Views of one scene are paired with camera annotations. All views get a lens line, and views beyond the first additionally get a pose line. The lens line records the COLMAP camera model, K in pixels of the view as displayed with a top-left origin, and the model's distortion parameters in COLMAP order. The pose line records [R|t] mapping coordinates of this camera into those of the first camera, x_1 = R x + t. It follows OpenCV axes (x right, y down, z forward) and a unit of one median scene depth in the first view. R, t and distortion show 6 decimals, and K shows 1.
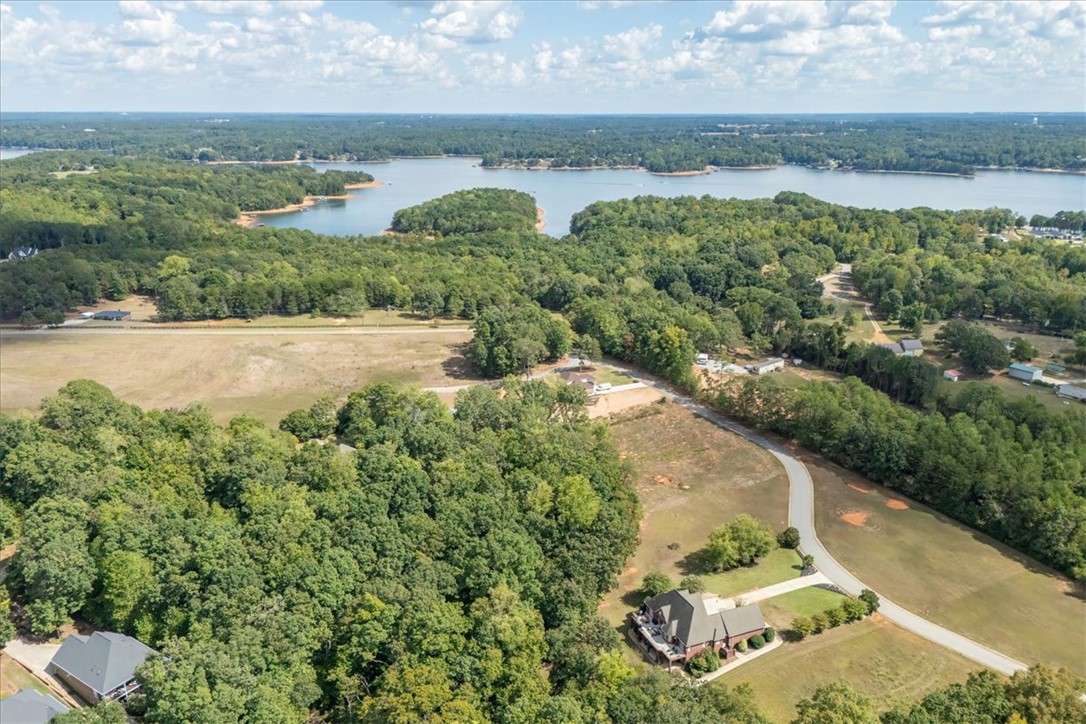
lens RADIAL K [[814.5, 0, 541.2], [0, 814.5, 358.2], [0, 0, 1]] dist [0.060506, -0.075465]
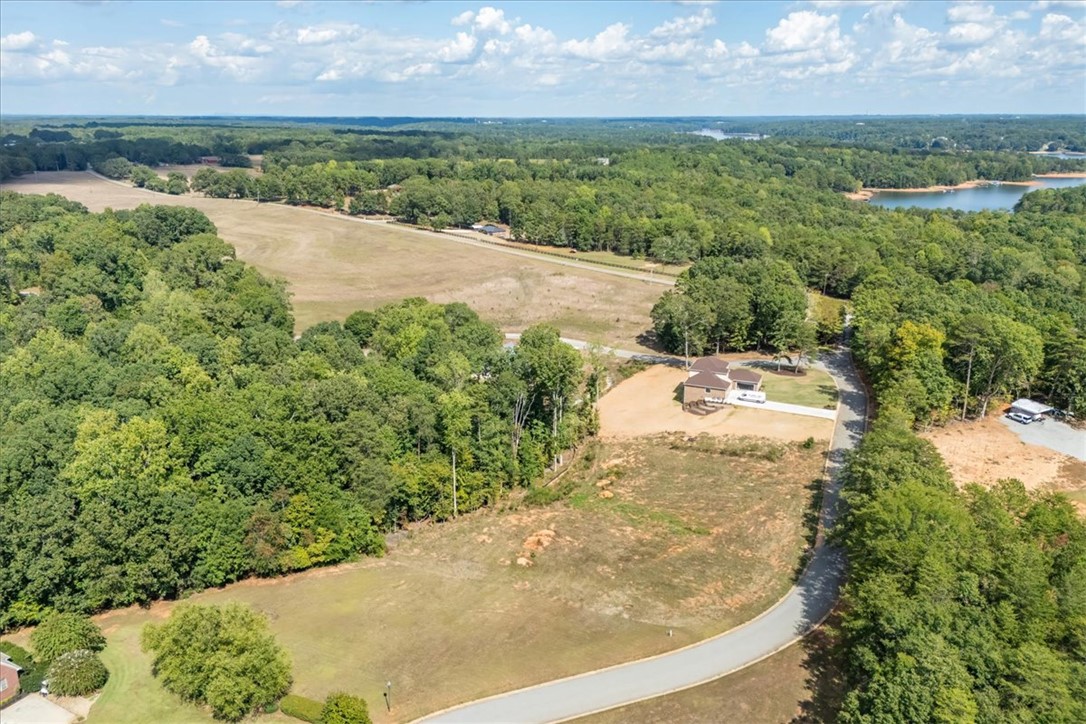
lens RADIAL K [[803.6, 0, 541.6], [0, 803.6, 342.3], [0, 0, 1]] dist [0.066999, -0.076536]
pose [[0.620340, 0.207031, -0.756516, 0.135683], [-0.221859, 0.971460, 0.083930, -0.005836], [0.752301, 0.115775, 0.648567, 0.164562]]
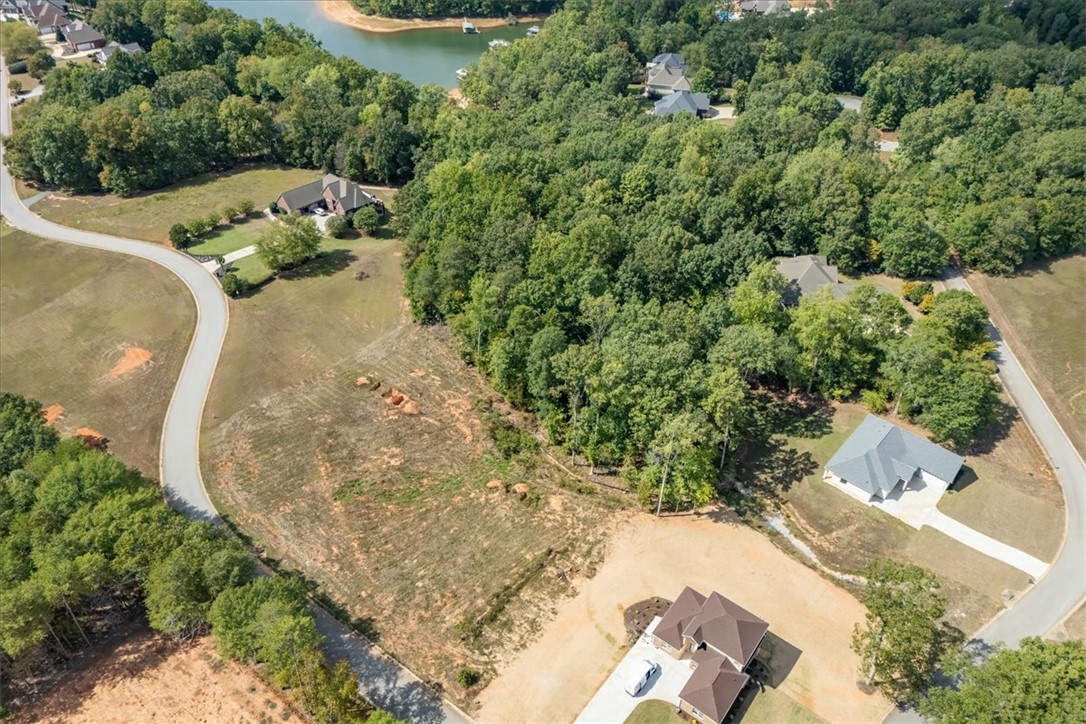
lens RADIAL K [[795.6, 0, 536.4], [0, 795.6, 362.2], [0, 0, 1]] dist [0.041967, -0.000023]
pose [[-0.912406, 0.239734, -0.331727, 0.065547], [-0.143675, 0.571316, 0.808056, -0.102634], [0.383240, 0.784936, -0.486829, 0.341245]]
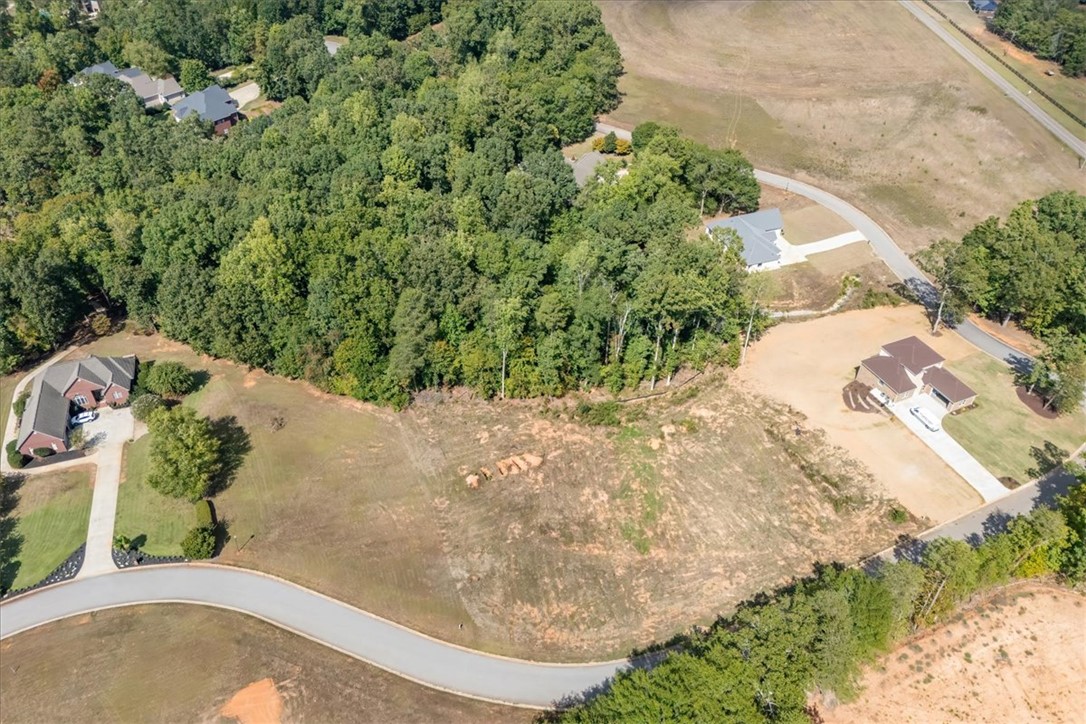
lens RADIAL K [[803.6, 0, 541.6], [0, 803.6, 342.3], [0, 0, 1]] dist [0.066999, -0.076536]
pose [[-0.059539, 0.627208, -0.776573, 0.137299], [-0.316888, 0.725837, 0.610526, -0.067530], [0.946593, 0.282436, 0.155539, 0.232343]]
